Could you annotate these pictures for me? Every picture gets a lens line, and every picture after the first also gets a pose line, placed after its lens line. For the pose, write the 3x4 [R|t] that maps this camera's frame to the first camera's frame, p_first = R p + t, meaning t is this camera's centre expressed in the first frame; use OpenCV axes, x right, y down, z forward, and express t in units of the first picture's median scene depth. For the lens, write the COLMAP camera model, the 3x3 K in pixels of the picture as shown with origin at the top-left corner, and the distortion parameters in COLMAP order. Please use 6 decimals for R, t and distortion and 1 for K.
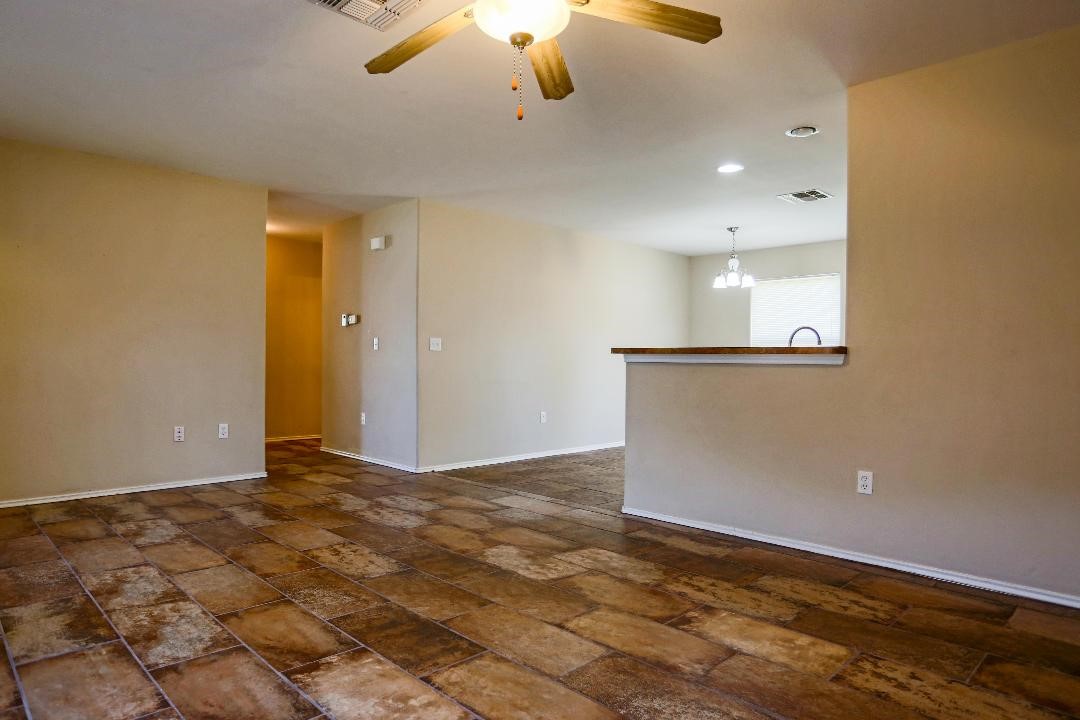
lens RADIAL K [[658.8, 0, 540.0], [0, 658.8, 360.0], [0, 0, 1]] dist [-0.056441, 0.046381]
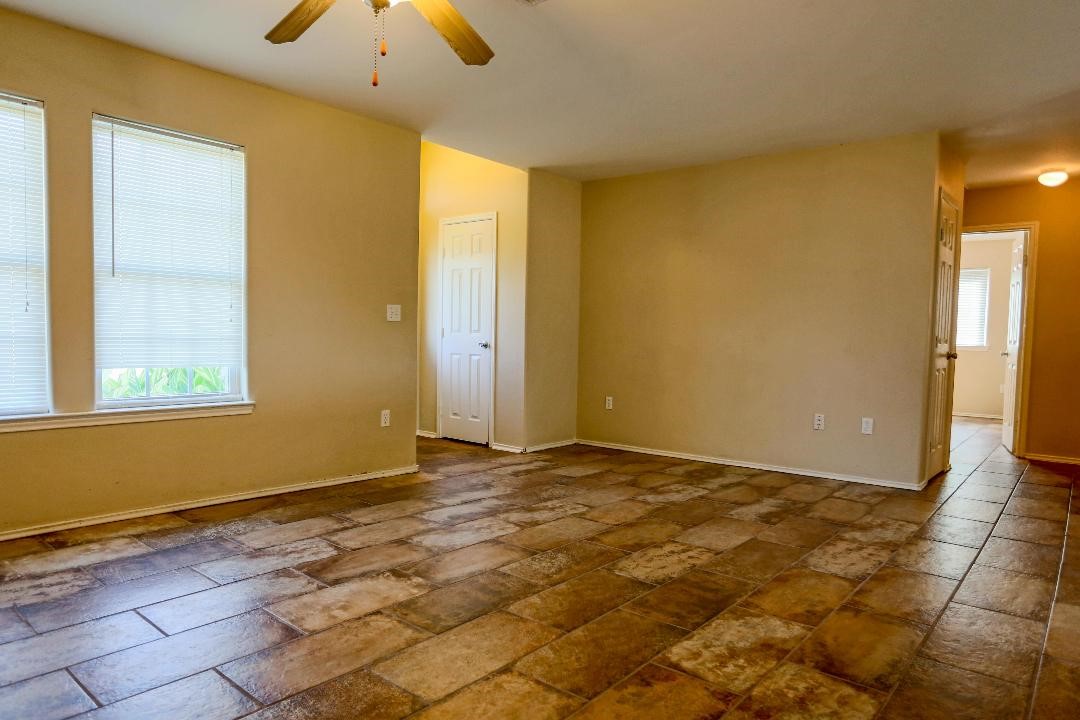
lens RADIAL K [[658.8, 0, 540.0], [0, 658.8, 360.0], [0, 0, 1]] dist [-0.056441, 0.046381]
pose [[0.093954, 0.022854, -0.995314, 0.681995], [-0.014839, 0.999658, 0.021553, -0.004336], [0.995466, 0.012744, 0.094261, 0.774113]]
